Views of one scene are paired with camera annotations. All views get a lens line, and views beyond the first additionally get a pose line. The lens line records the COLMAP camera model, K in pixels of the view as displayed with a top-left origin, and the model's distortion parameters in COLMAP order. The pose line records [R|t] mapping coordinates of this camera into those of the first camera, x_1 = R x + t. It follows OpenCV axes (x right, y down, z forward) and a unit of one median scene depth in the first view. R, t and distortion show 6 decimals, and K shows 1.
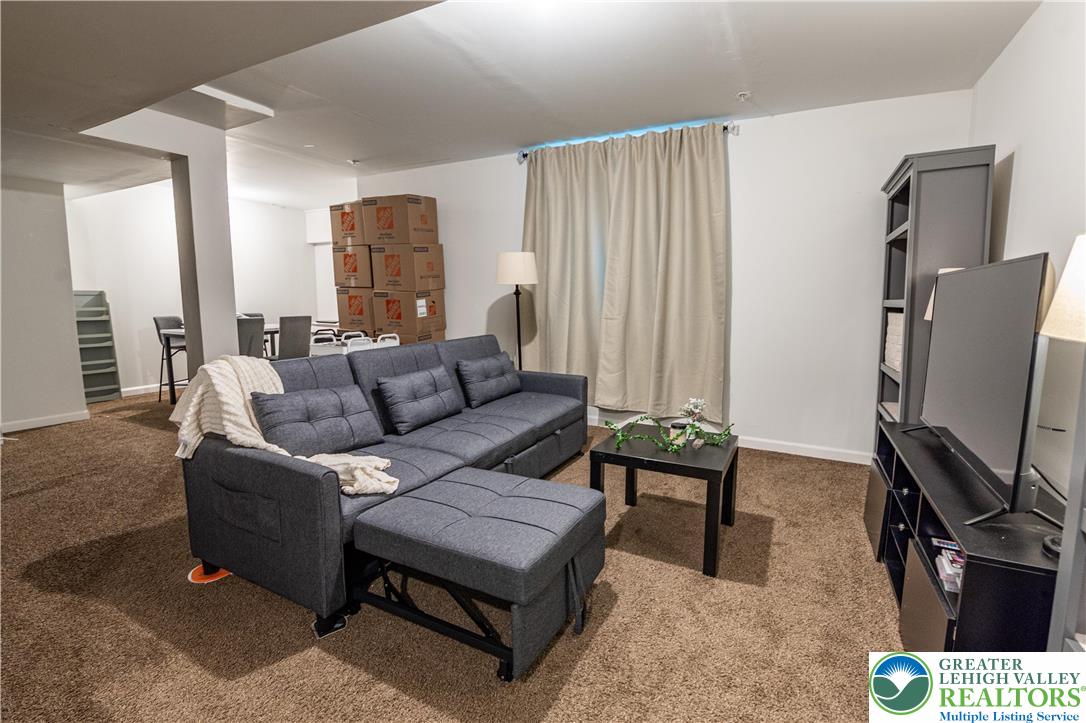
lens RADIAL K [[476.3, 0, 547.0], [0, 476.3, 355.1], [0, 0, 1]] dist [-0.006887, -0.007029]
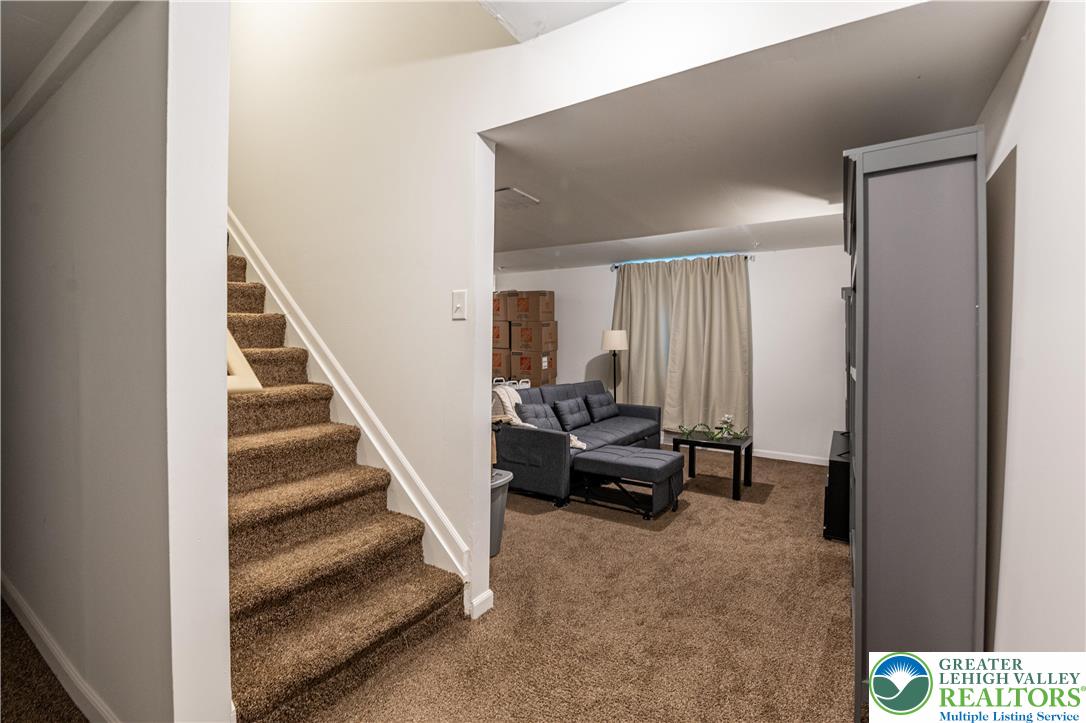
lens RADIAL K [[476.3, 0, 541.2], [0, 476.3, 358.5], [0, 0, 1]] dist [-0.006887, -0.007029]
pose [[0.996080, 0.015522, -0.087088, -0.167384], [-0.024472, 0.994415, -0.102664, 0.051520], [0.085008, 0.104393, 0.990896, -0.602546]]
